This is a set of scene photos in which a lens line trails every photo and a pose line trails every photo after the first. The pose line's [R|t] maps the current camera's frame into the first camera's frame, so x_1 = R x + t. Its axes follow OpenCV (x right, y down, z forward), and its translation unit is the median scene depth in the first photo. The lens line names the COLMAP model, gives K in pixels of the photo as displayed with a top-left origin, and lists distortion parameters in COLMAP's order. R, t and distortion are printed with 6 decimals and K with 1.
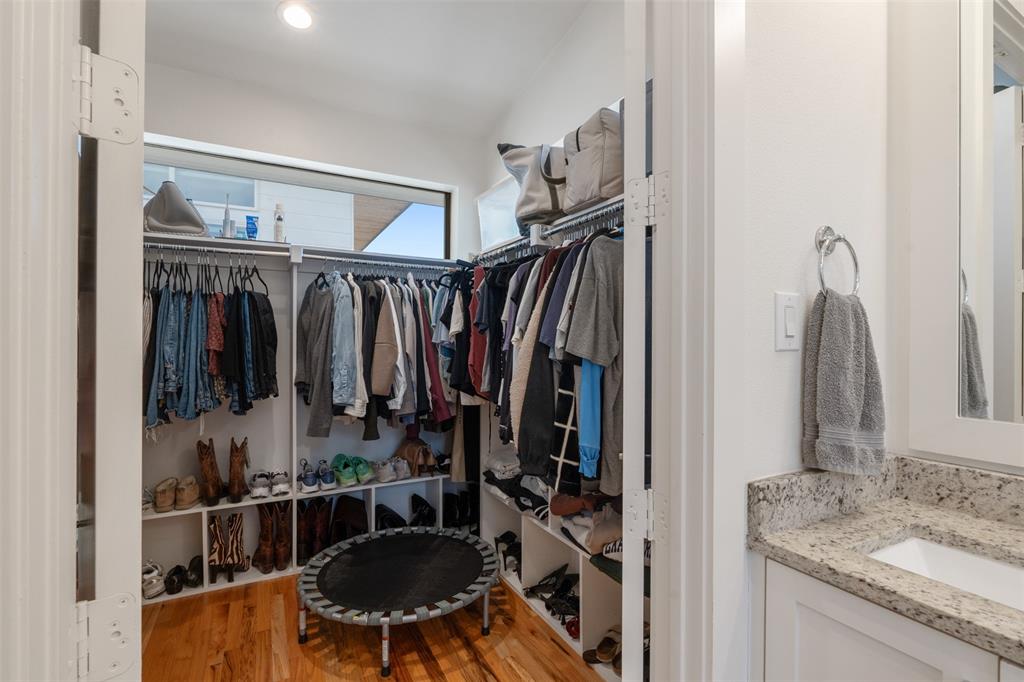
lens RADIAL K [[461.8, 0, 508.2], [0, 461.8, 347.0], [0, 0, 1]] dist [-0.000185, -0.000204]
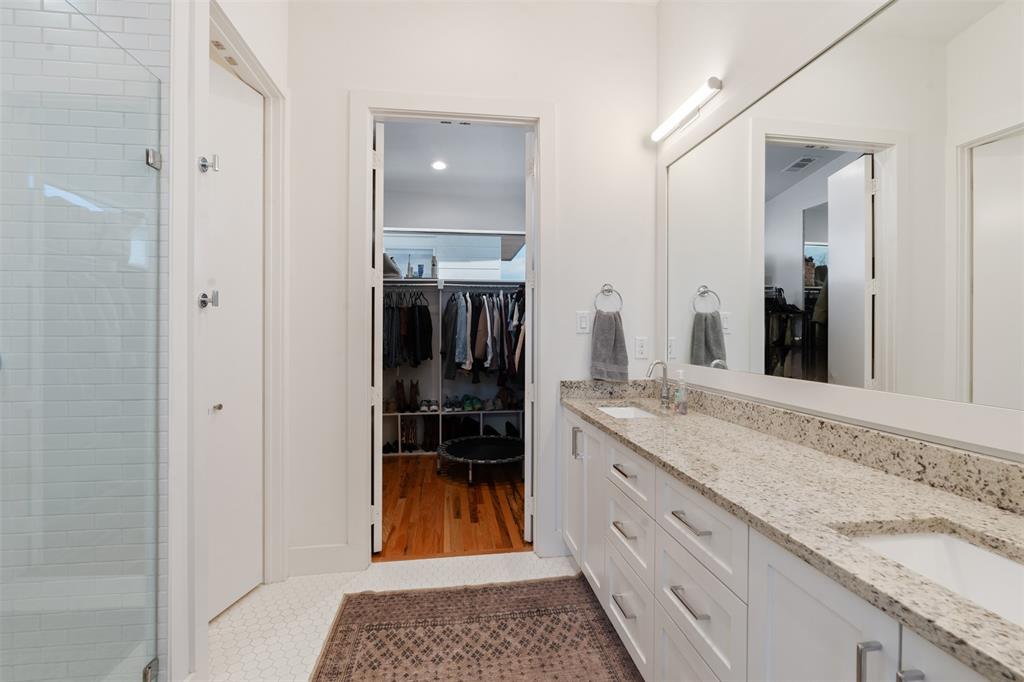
lens RADIAL K [[461.8, 0, 513.9], [0, 461.8, 334.3], [0, 0, 1]] dist [-0.000185, -0.000204]
pose [[0.938771, 0.000059, -0.344542, 0.480482], [-0.000685, 0.999998, -0.001695, 0.007657], [0.344541, 0.001828, 0.938769, -0.682626]]
